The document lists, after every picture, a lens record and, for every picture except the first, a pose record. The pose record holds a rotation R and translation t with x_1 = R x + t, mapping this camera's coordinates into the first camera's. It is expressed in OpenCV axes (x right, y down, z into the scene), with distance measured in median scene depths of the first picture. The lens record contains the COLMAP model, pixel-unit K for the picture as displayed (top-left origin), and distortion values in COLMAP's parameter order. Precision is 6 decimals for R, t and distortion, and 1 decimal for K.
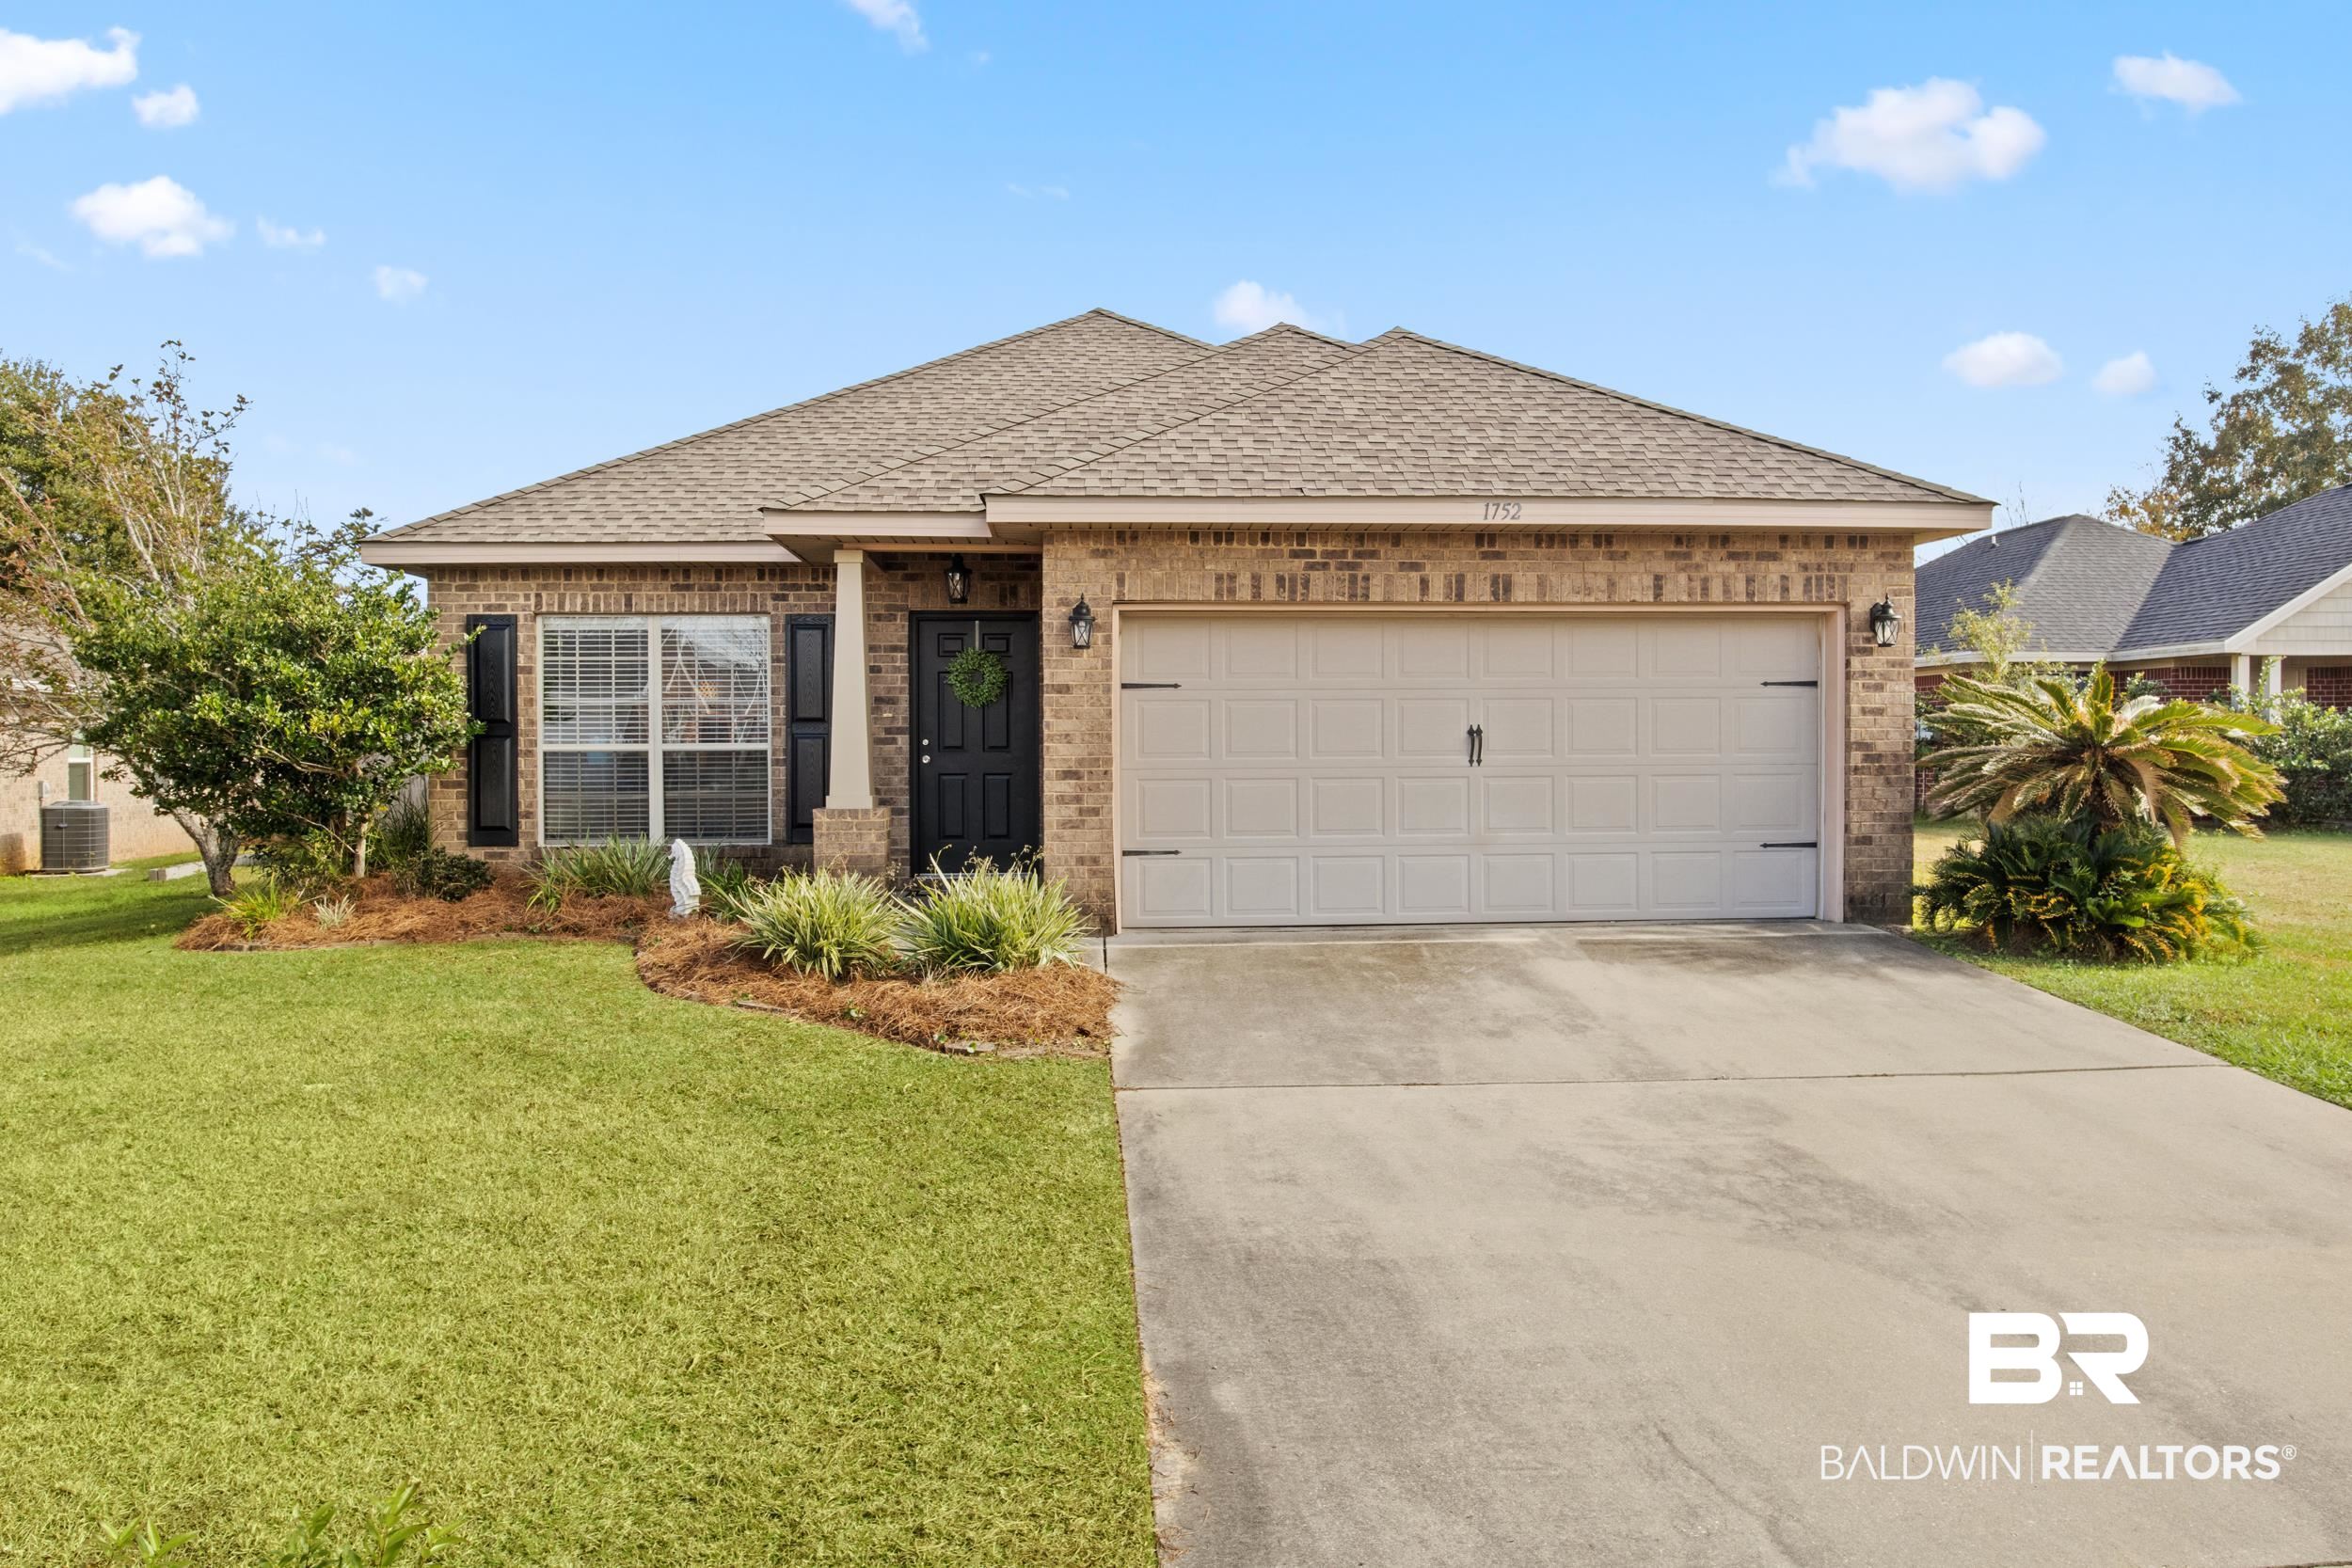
lens RADIAL K [[1534.0, 0, 1179.8], [0, 1534.0, 769.2], [0, 0, 1]] dist [0.000399, 0.002001]
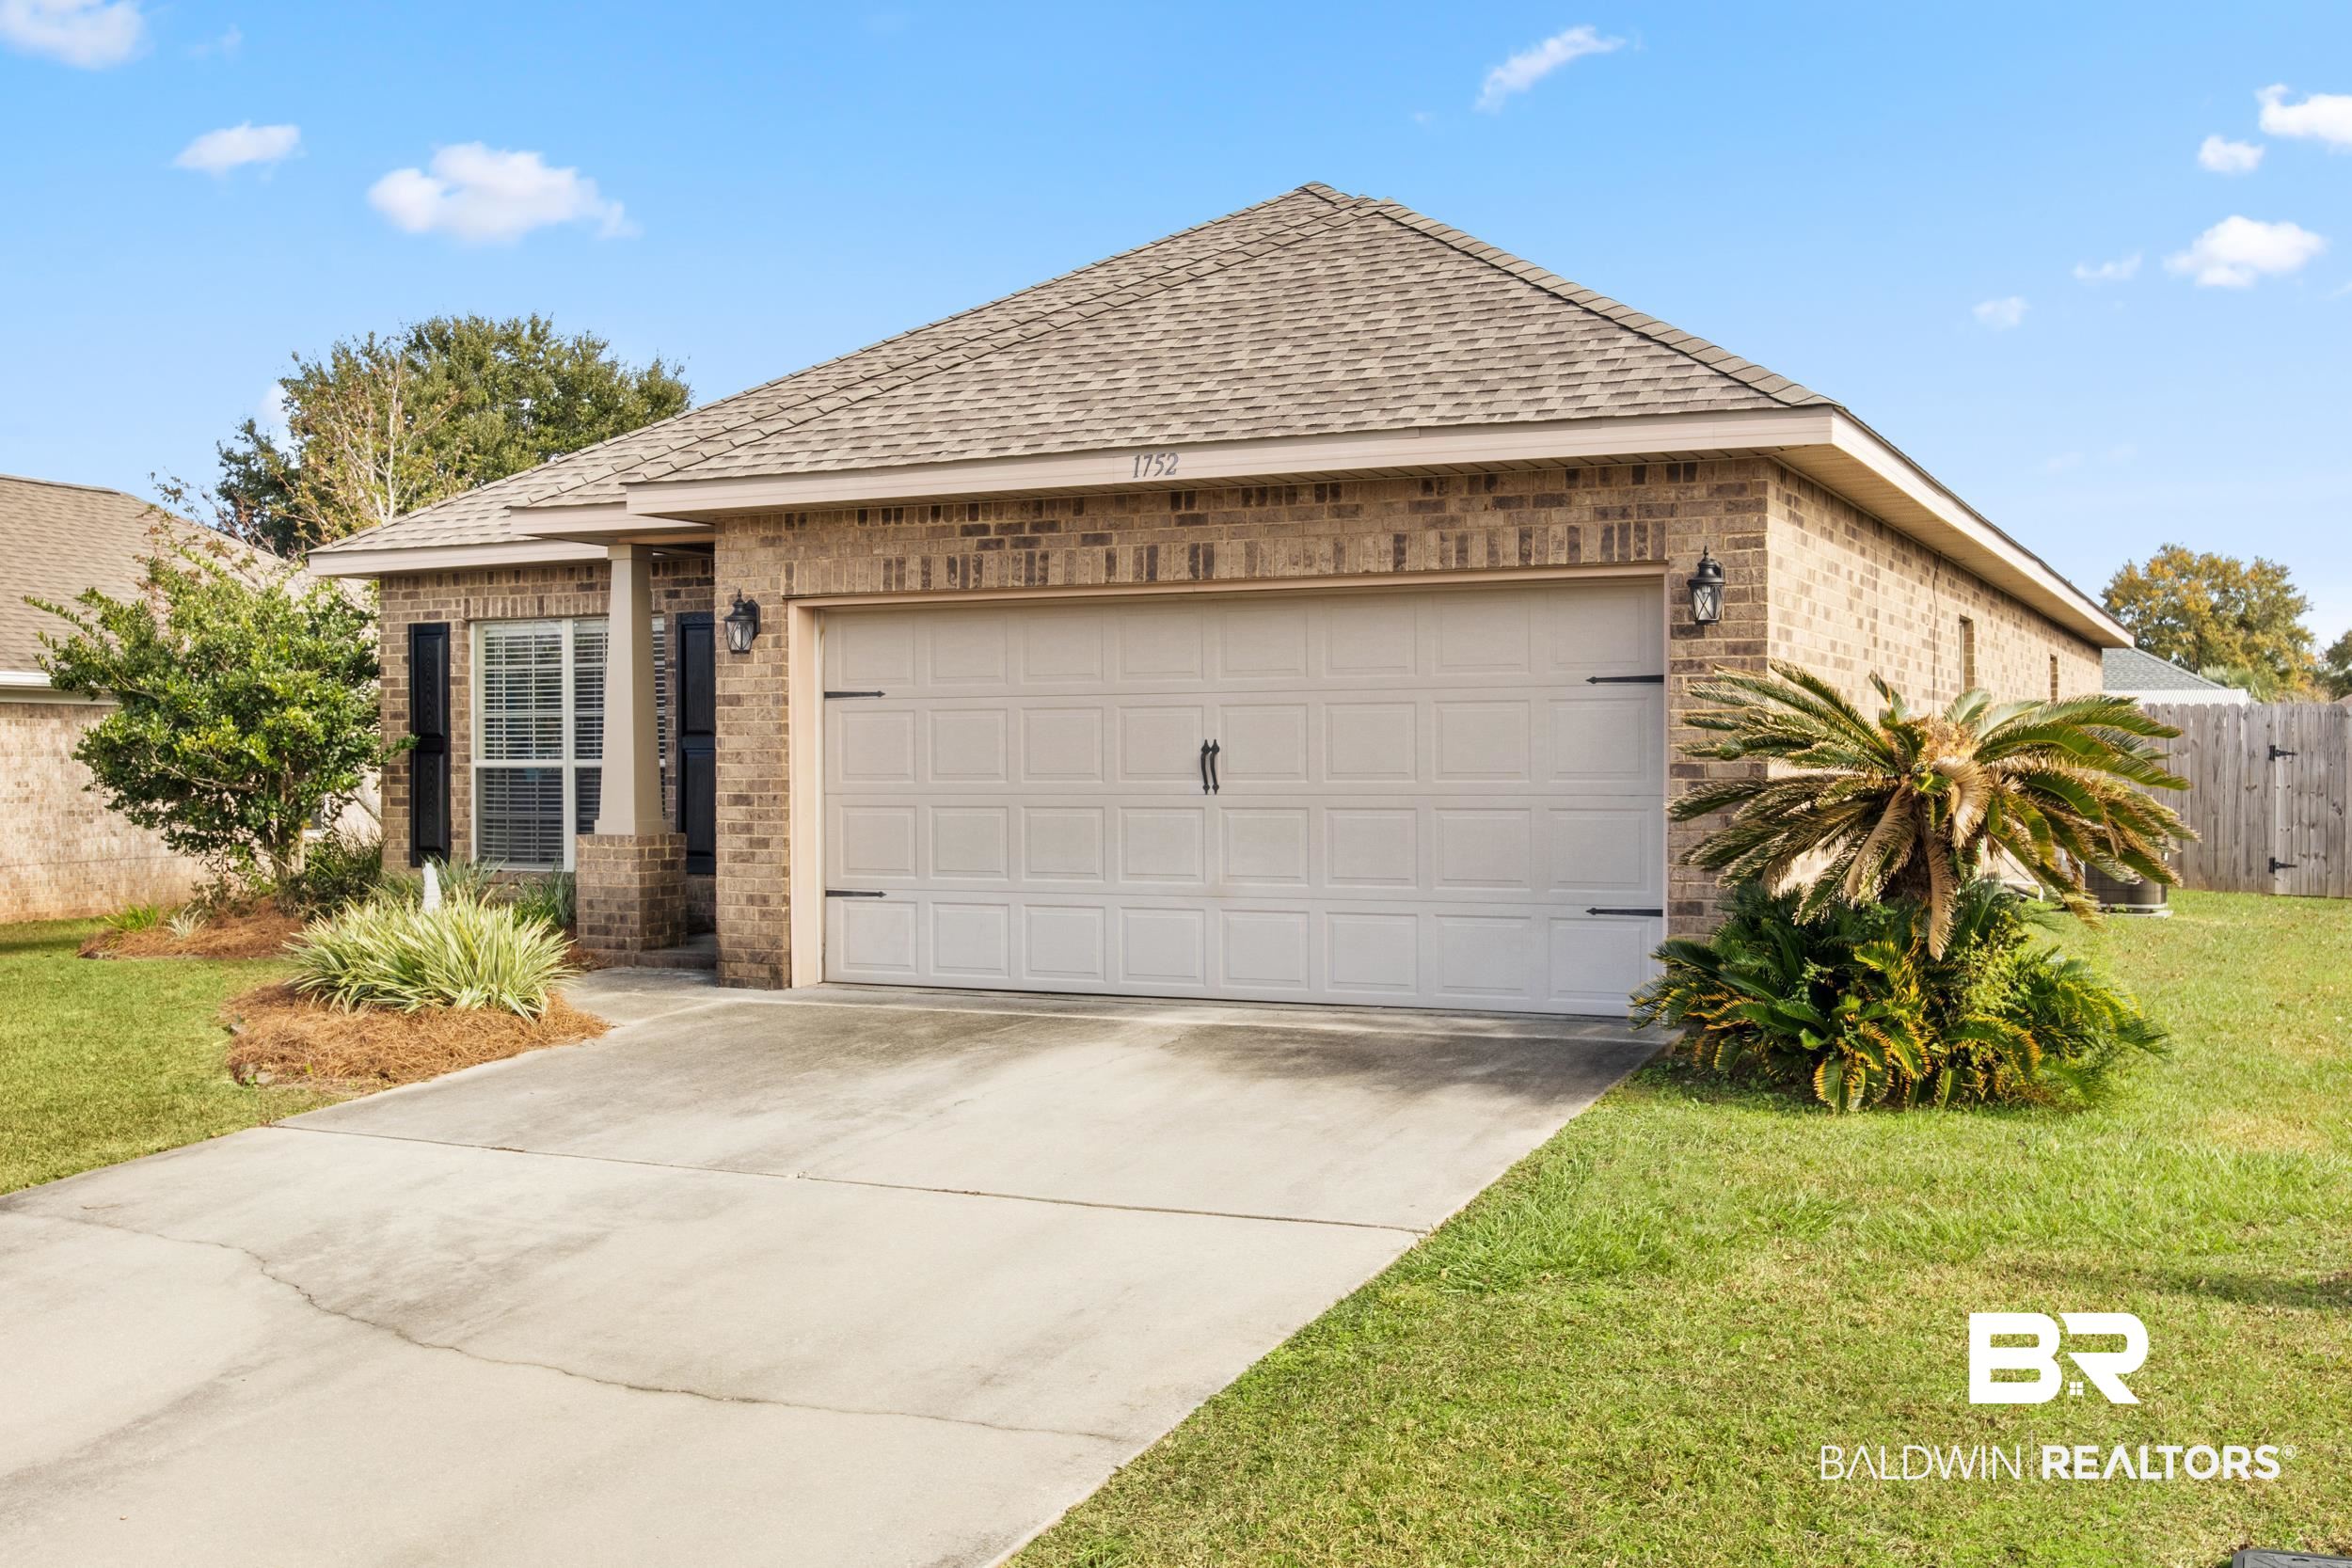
lens RADIAL K [[2340.5, 0, 1171.4], [0, 2340.5, 782.9], [0, 0, 1]] dist [-0.017571, 0.000000]
pose [[0.864828, 0.007535, -0.502011, 0.772280], [-0.007996, 0.999967, 0.001234, -0.008988], [0.502004, 0.002947, 0.864860, -0.016743]]
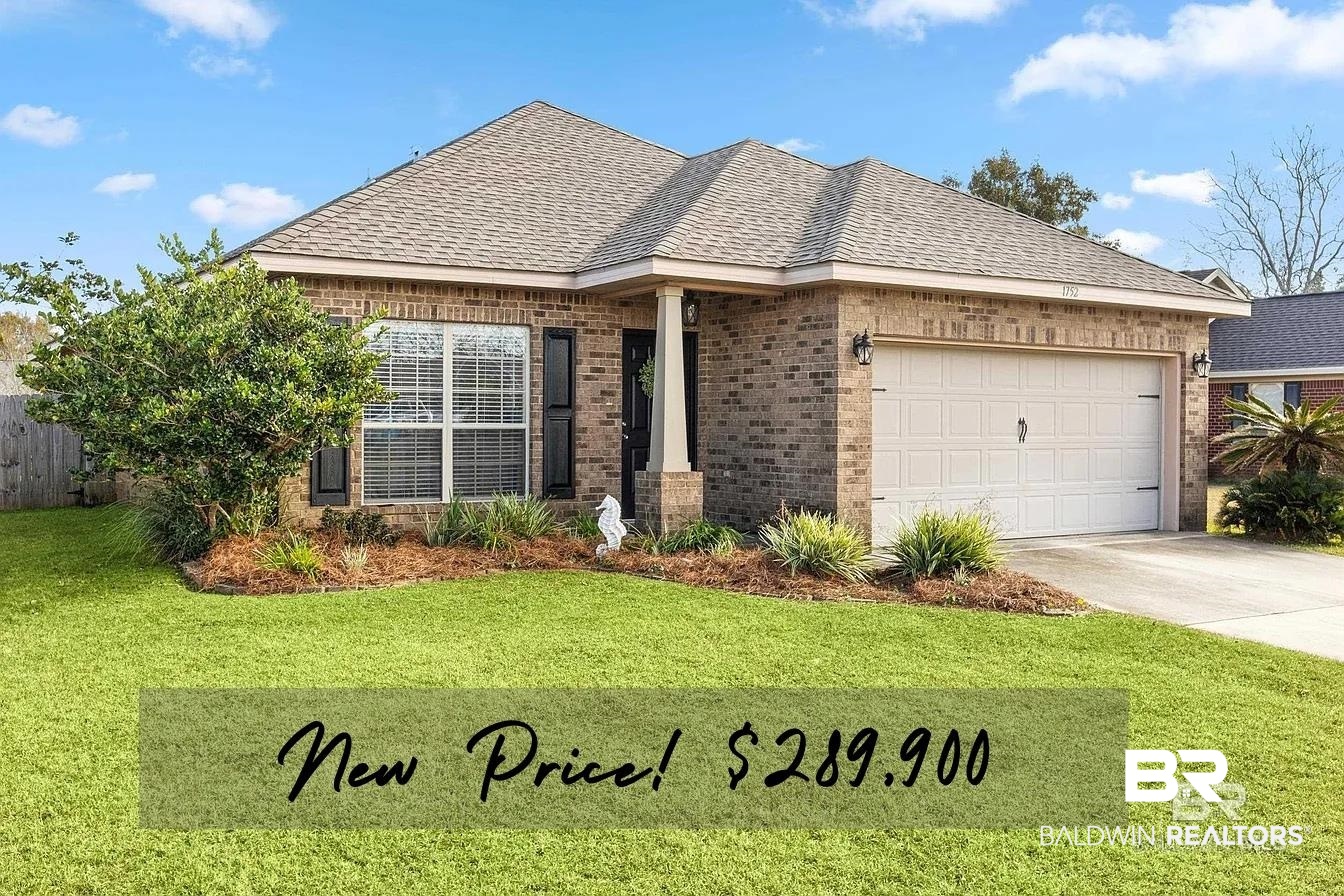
lens RADIAL K [[1248.0, 0, 666.7], [0, 1248.0, 454.9], [0, 0, 1]] dist [-0.017487, 0.000000]
pose [[0.884992, -0.001908, 0.465603, -0.778472], [-0.002119, 0.999965, 0.008124, 0.000998], [-0.465602, -0.008176, 0.884956, -0.004818]]
